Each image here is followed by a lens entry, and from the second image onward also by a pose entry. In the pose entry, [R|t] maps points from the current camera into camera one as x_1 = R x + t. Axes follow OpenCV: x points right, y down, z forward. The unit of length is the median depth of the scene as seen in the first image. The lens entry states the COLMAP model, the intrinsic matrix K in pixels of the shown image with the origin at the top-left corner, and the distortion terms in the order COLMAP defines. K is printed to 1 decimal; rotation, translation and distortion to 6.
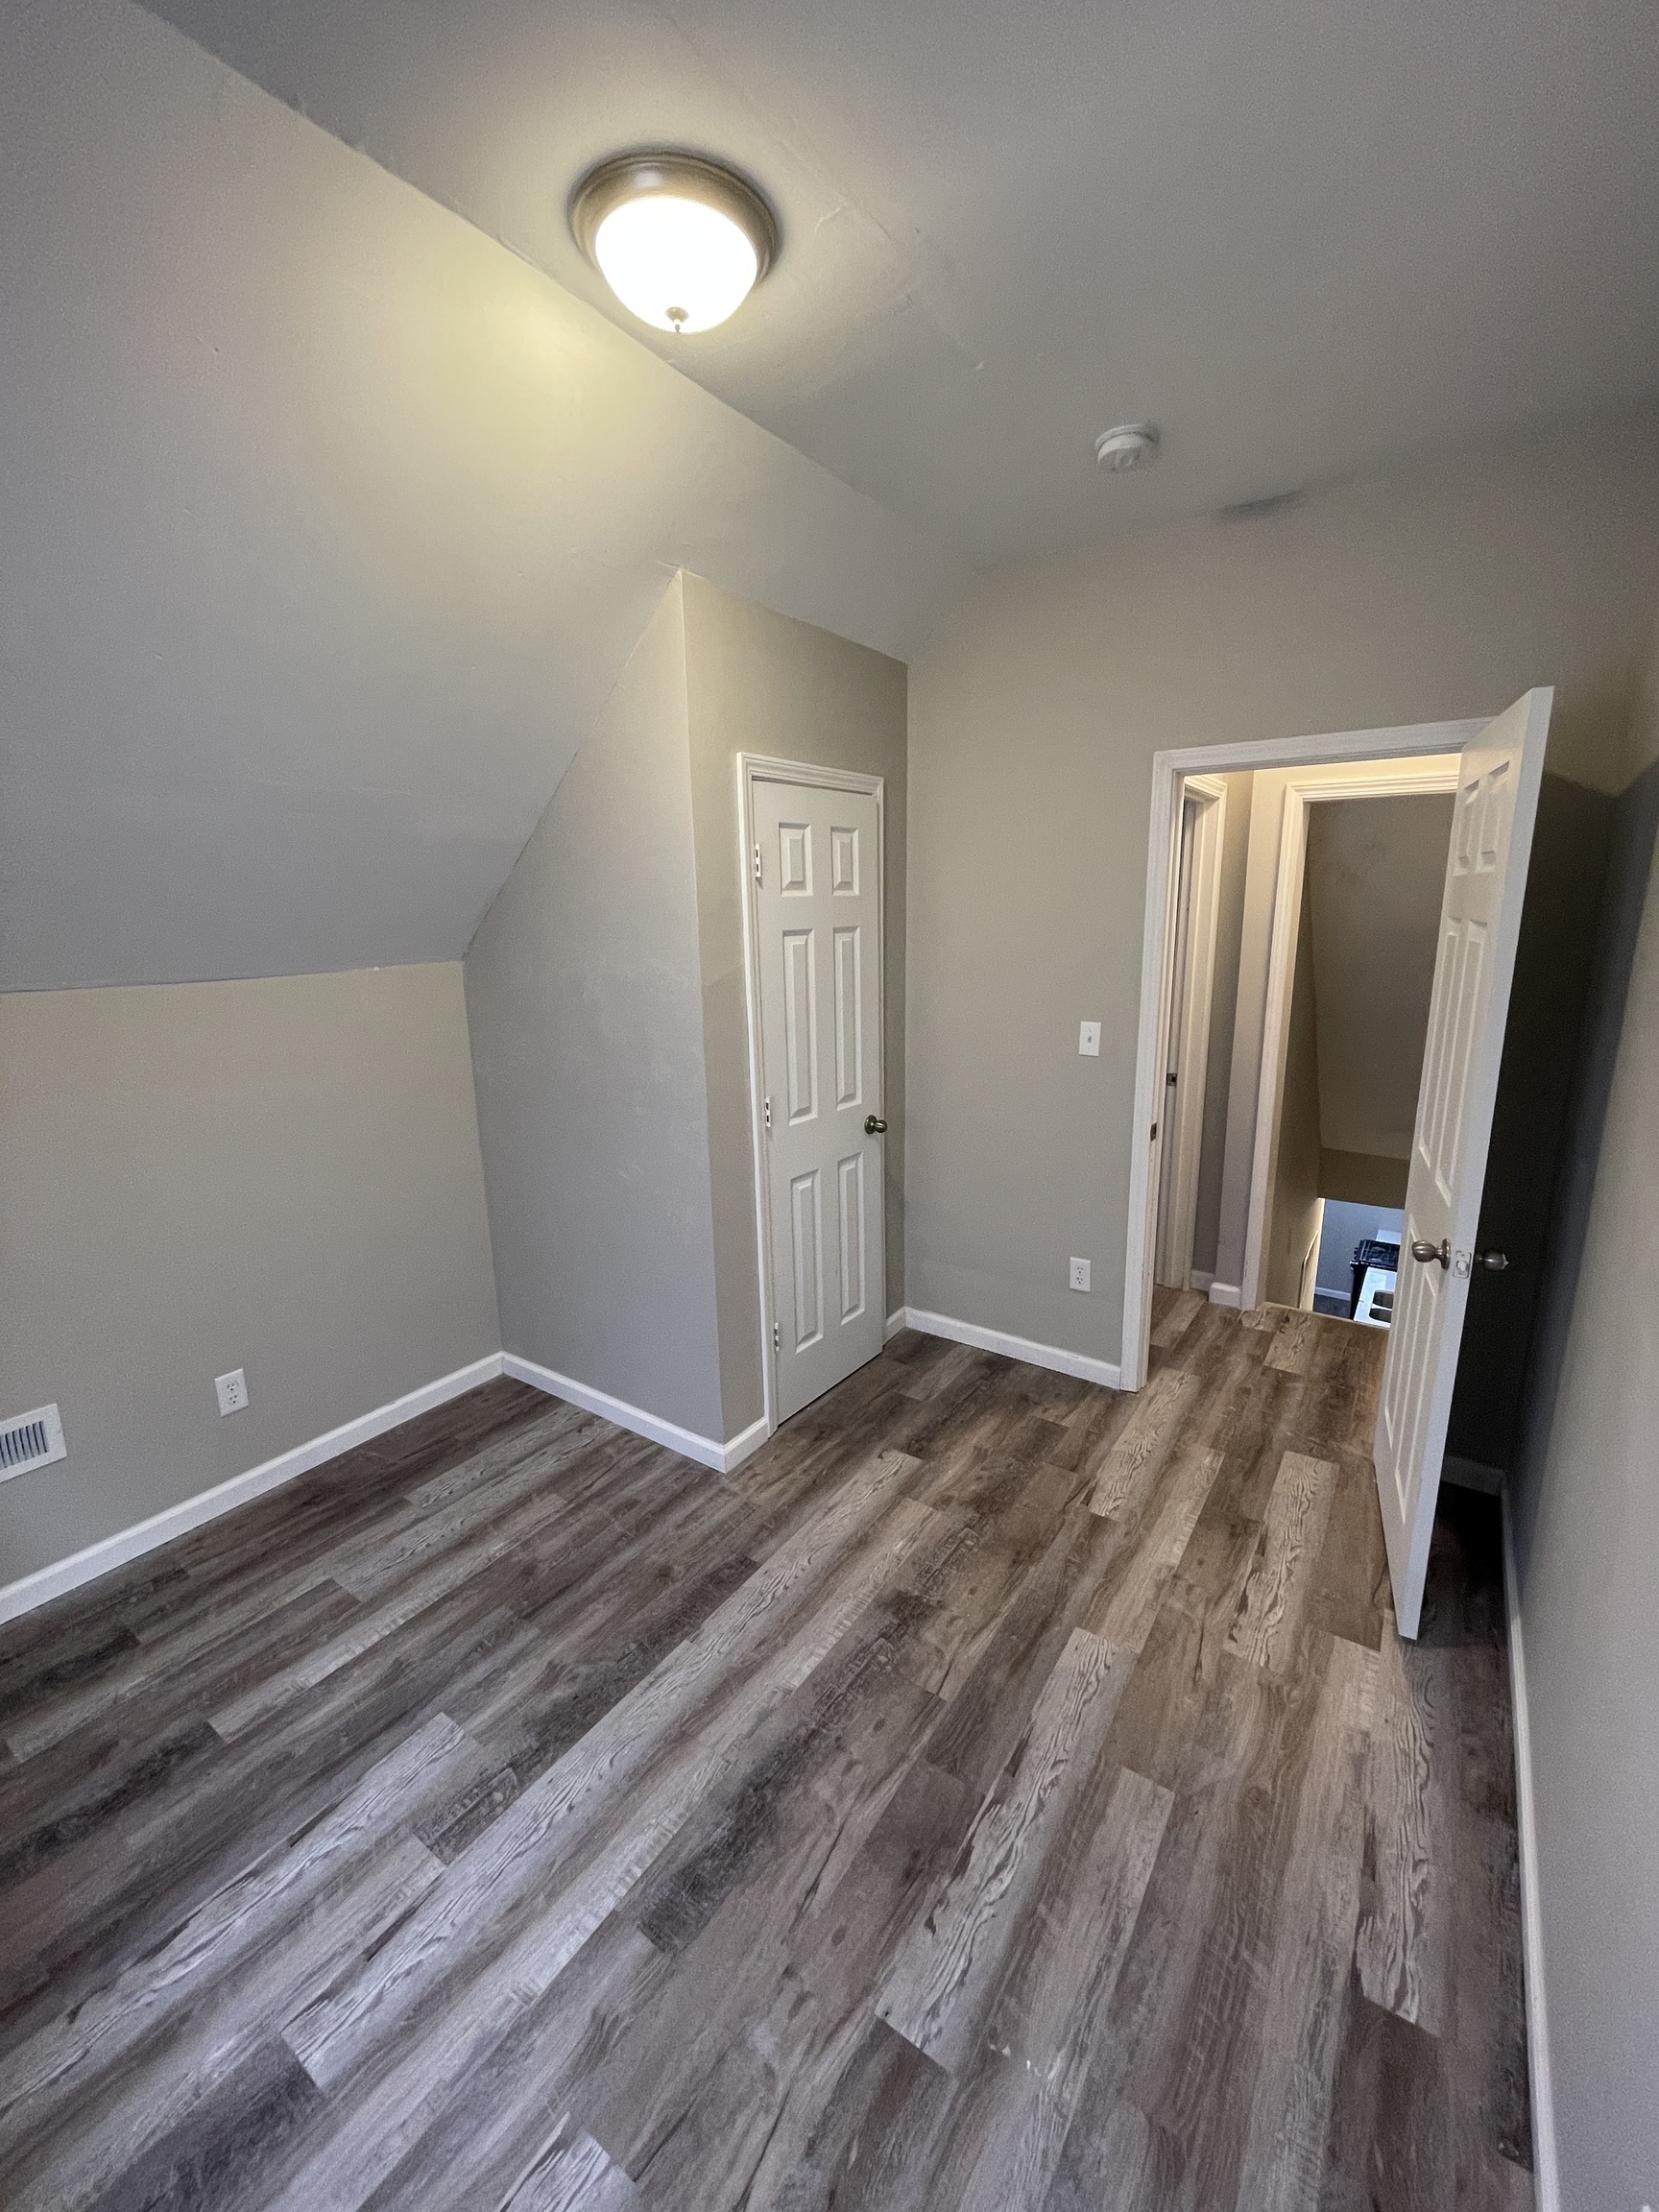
lens RADIAL K [[888.6, 0, 829.5], [0, 888.6, 1106.0], [0, 0, 1]] dist [-0.001250, -0.000425]
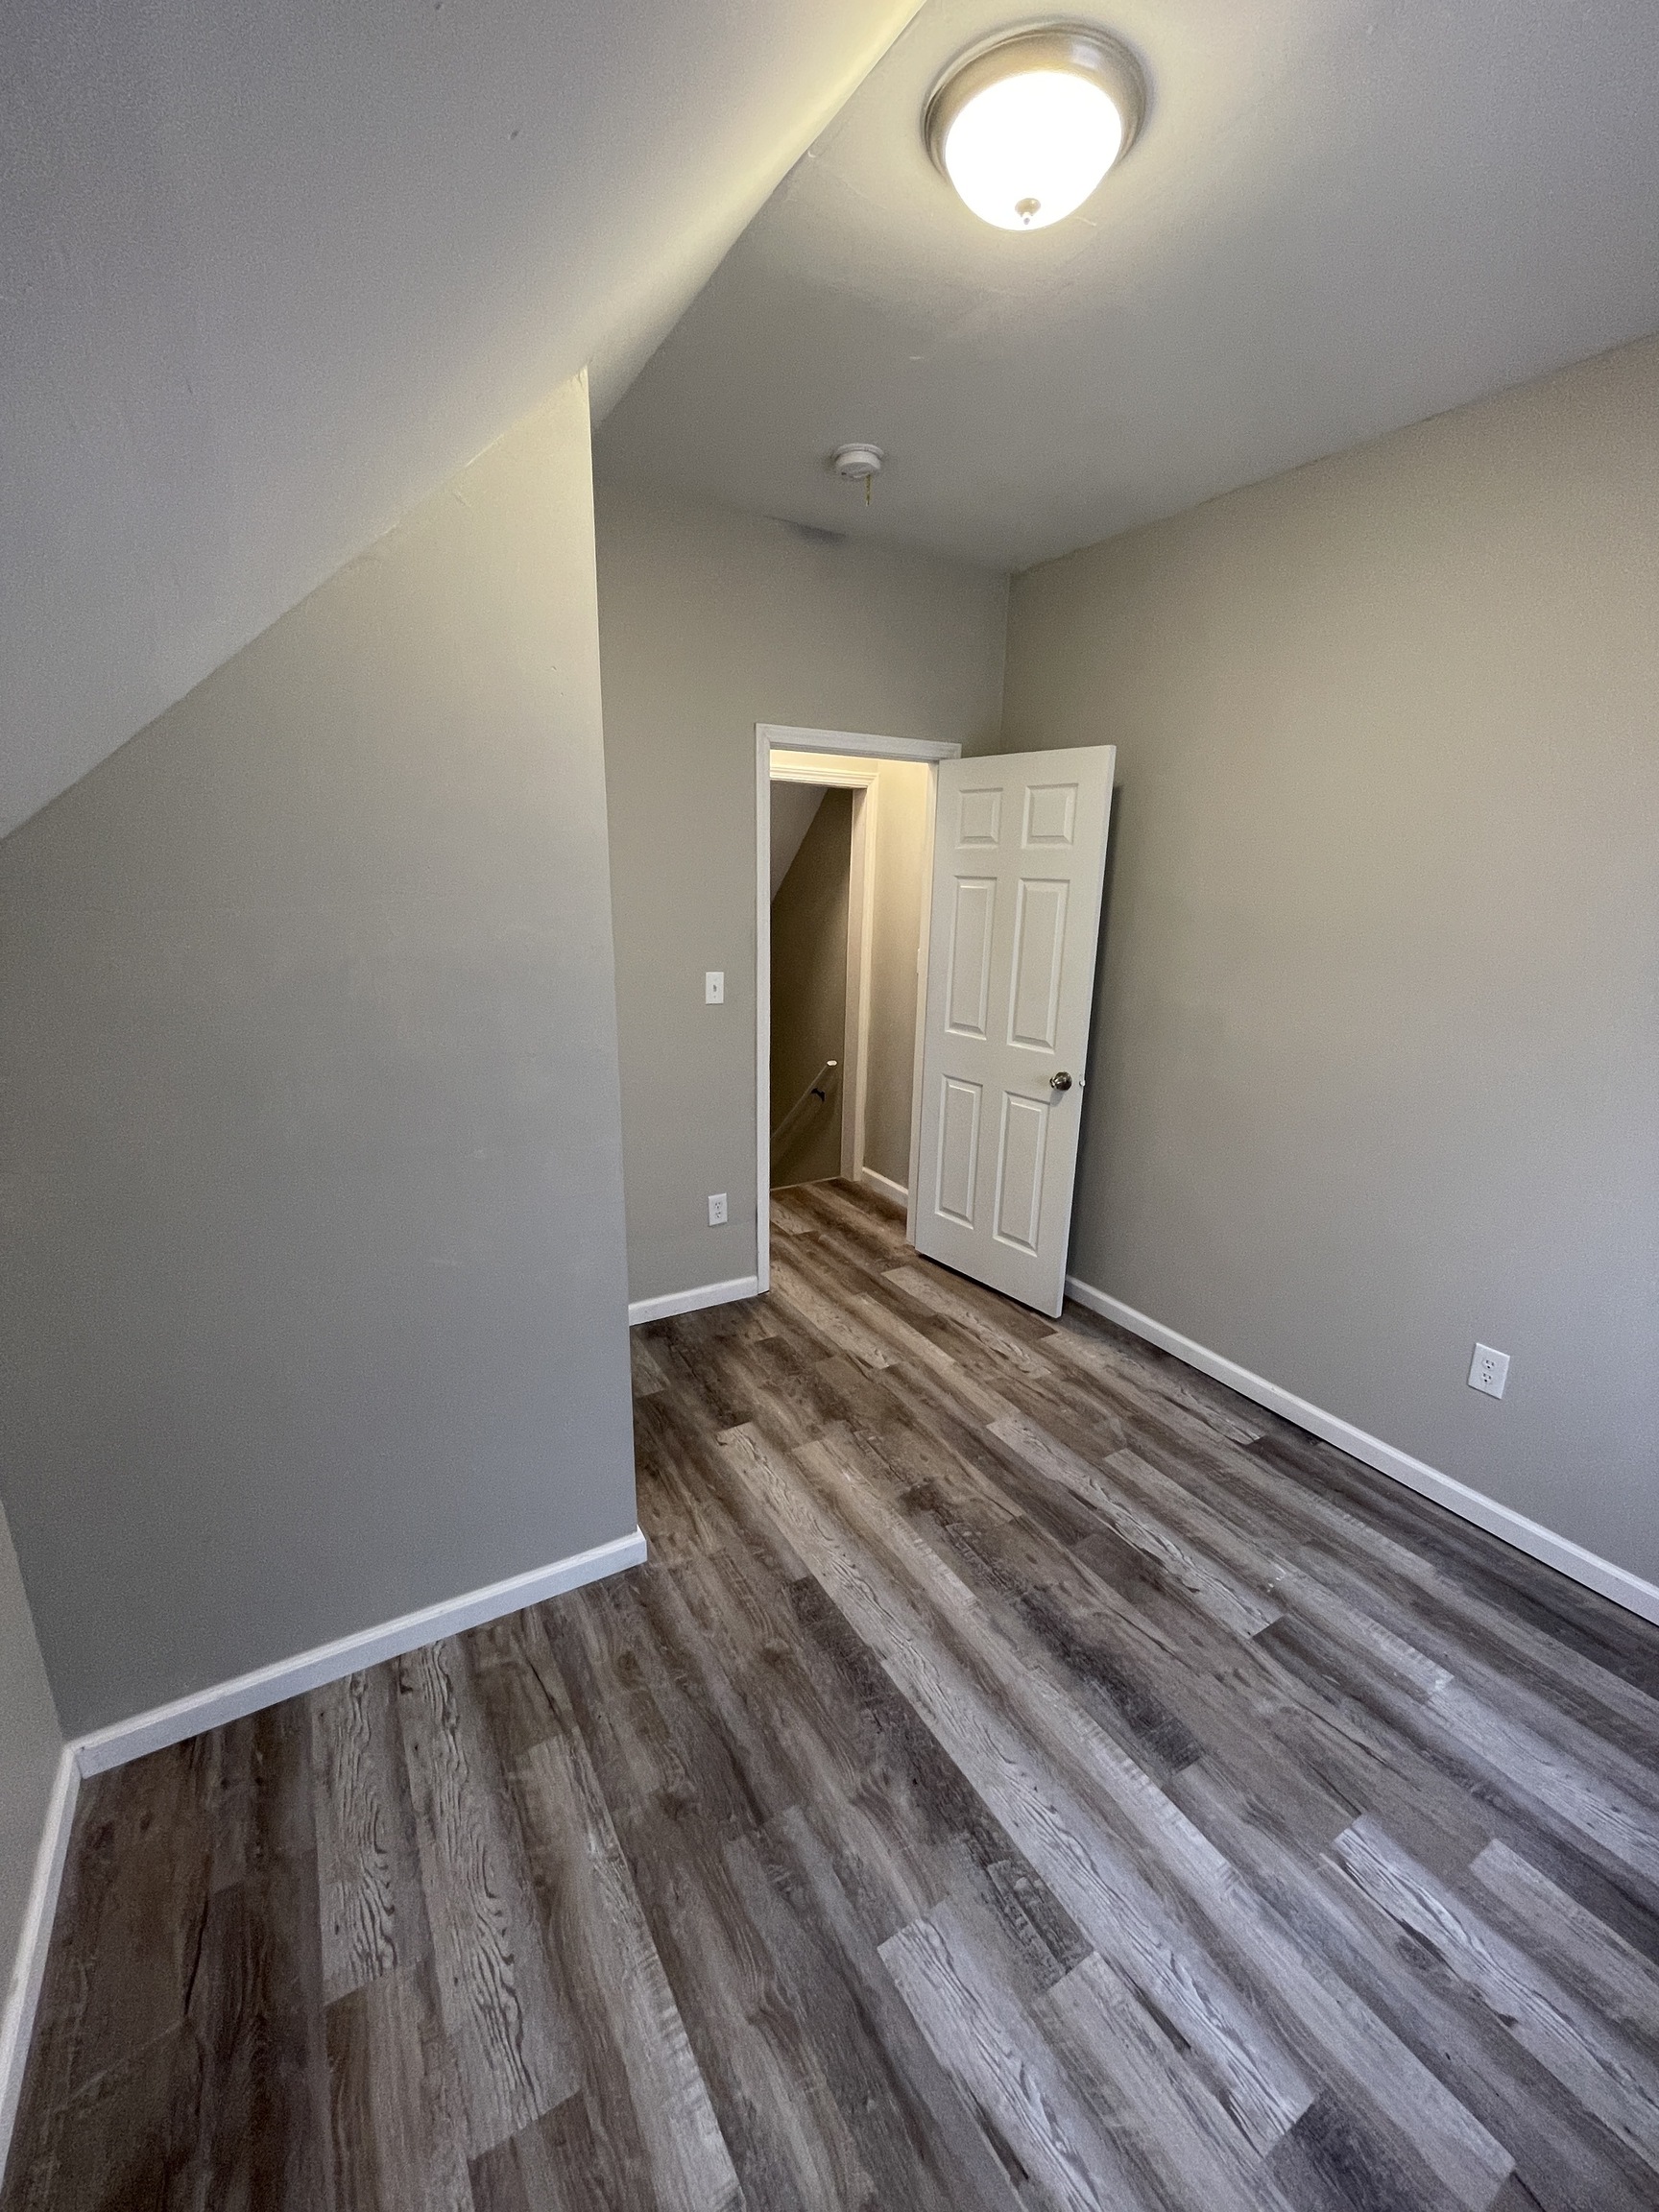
lens RADIAL K [[895.5, 0, 829.5], [0, 895.5, 1106.0], [0, 0, 1]] dist [-0.000938, -0.000040]
pose [[0.407355, -0.212835, 0.888123, -0.983098], [0.167897, 0.973343, 0.156249, -0.128022], [-0.897704, 0.085465, 0.432230, 0.662358]]
